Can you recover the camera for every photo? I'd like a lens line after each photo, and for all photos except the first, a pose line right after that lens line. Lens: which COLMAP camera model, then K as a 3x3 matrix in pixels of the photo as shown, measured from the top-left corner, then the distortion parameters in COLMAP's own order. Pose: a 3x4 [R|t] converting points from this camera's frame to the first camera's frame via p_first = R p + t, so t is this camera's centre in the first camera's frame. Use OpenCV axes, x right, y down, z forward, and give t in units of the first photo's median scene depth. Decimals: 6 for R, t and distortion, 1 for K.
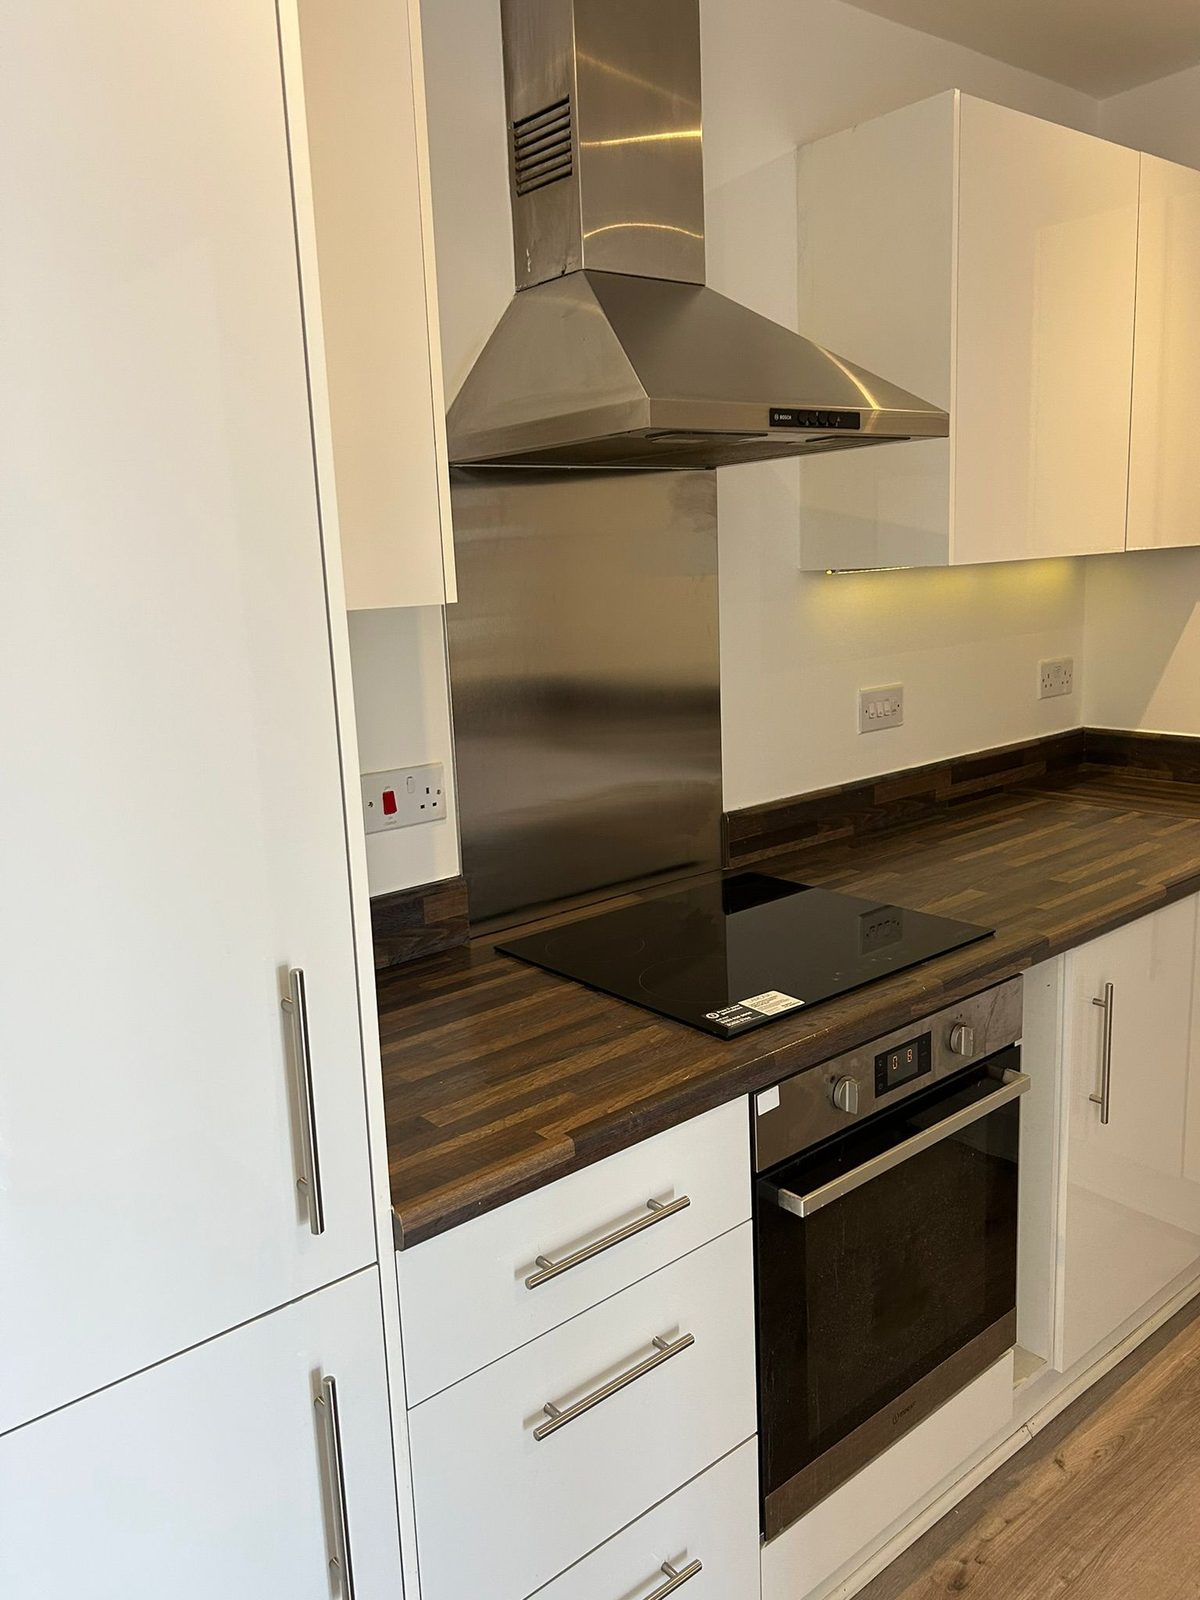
lens RADIAL K [[1212.9, 0, 598.1], [0, 1212.9, 785.6], [0, 0, 1]] dist [0.029579, -0.044442]
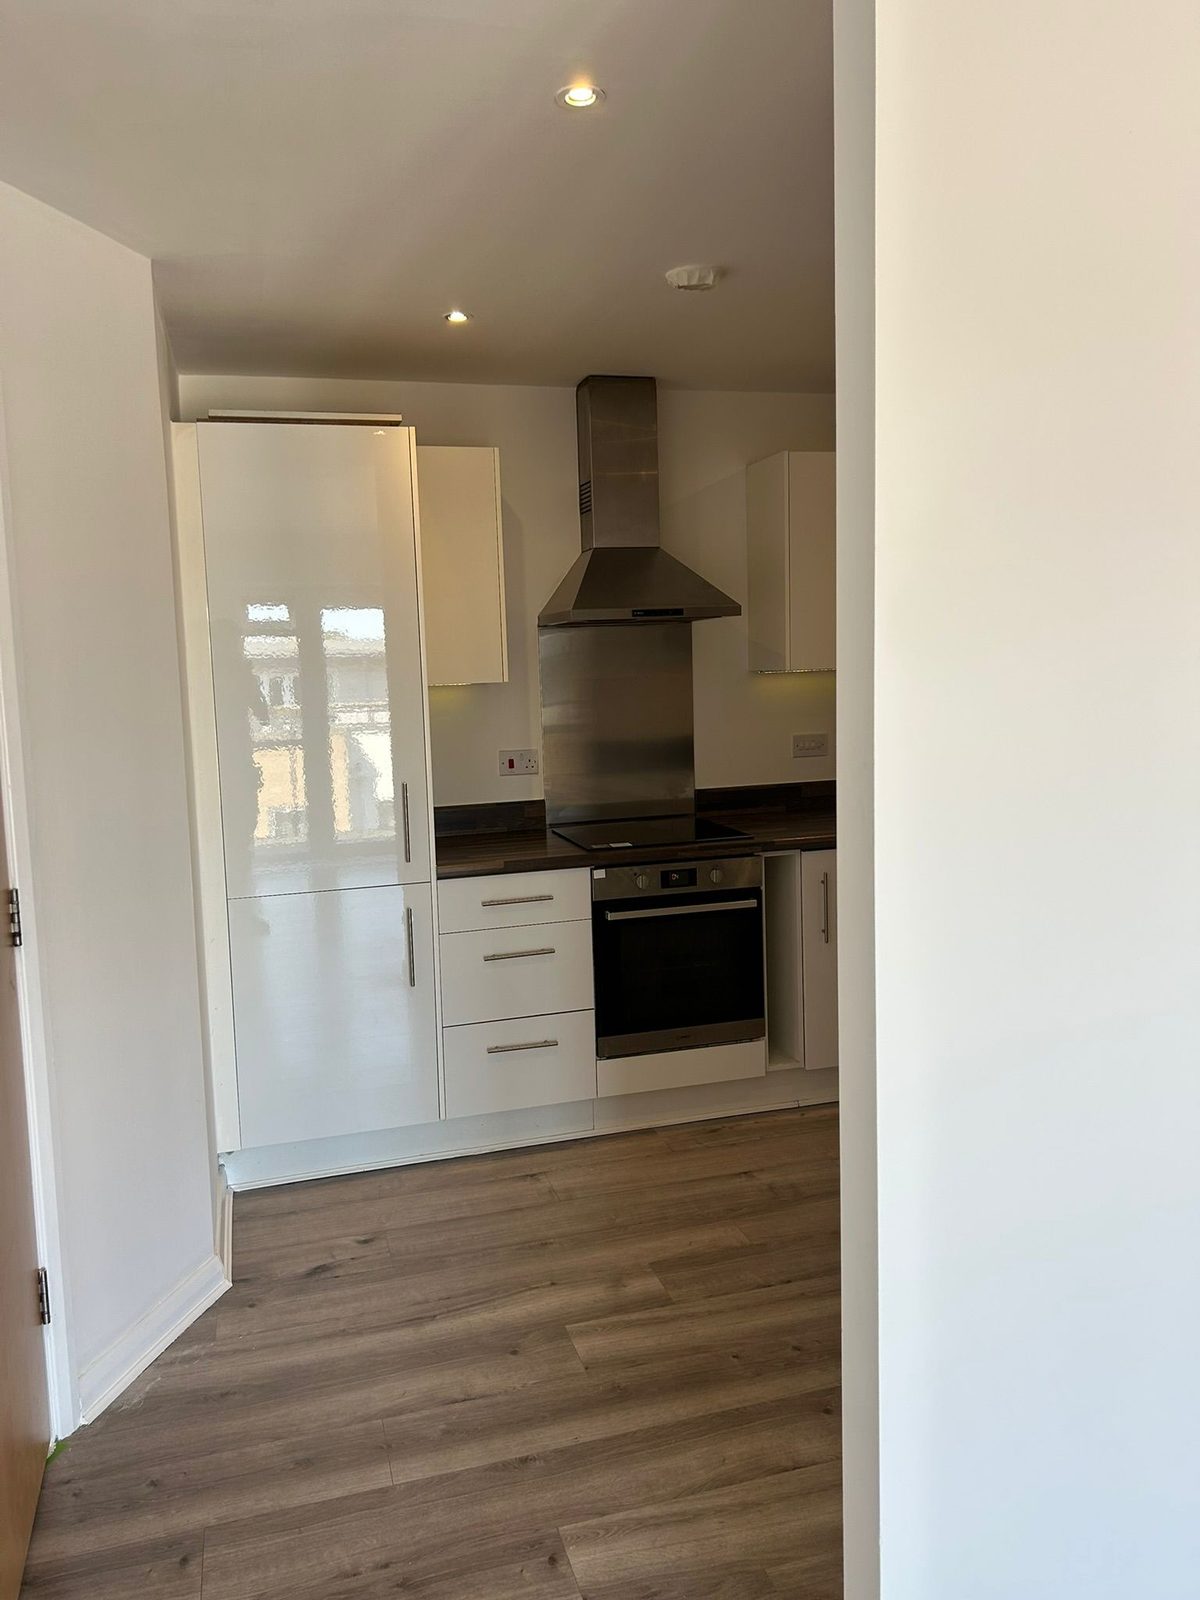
lens RADIAL K [[1212.9, 0, 602.0], [0, 1212.9, 803.9], [0, 0, 1]] dist [0.029579, -0.044442]
pose [[0.920456, 0.061999, -0.385898, 0.927754], [-0.081706, 0.996047, -0.034862, 0.162492], [0.382211, 0.063619, 0.921883, -1.146486]]
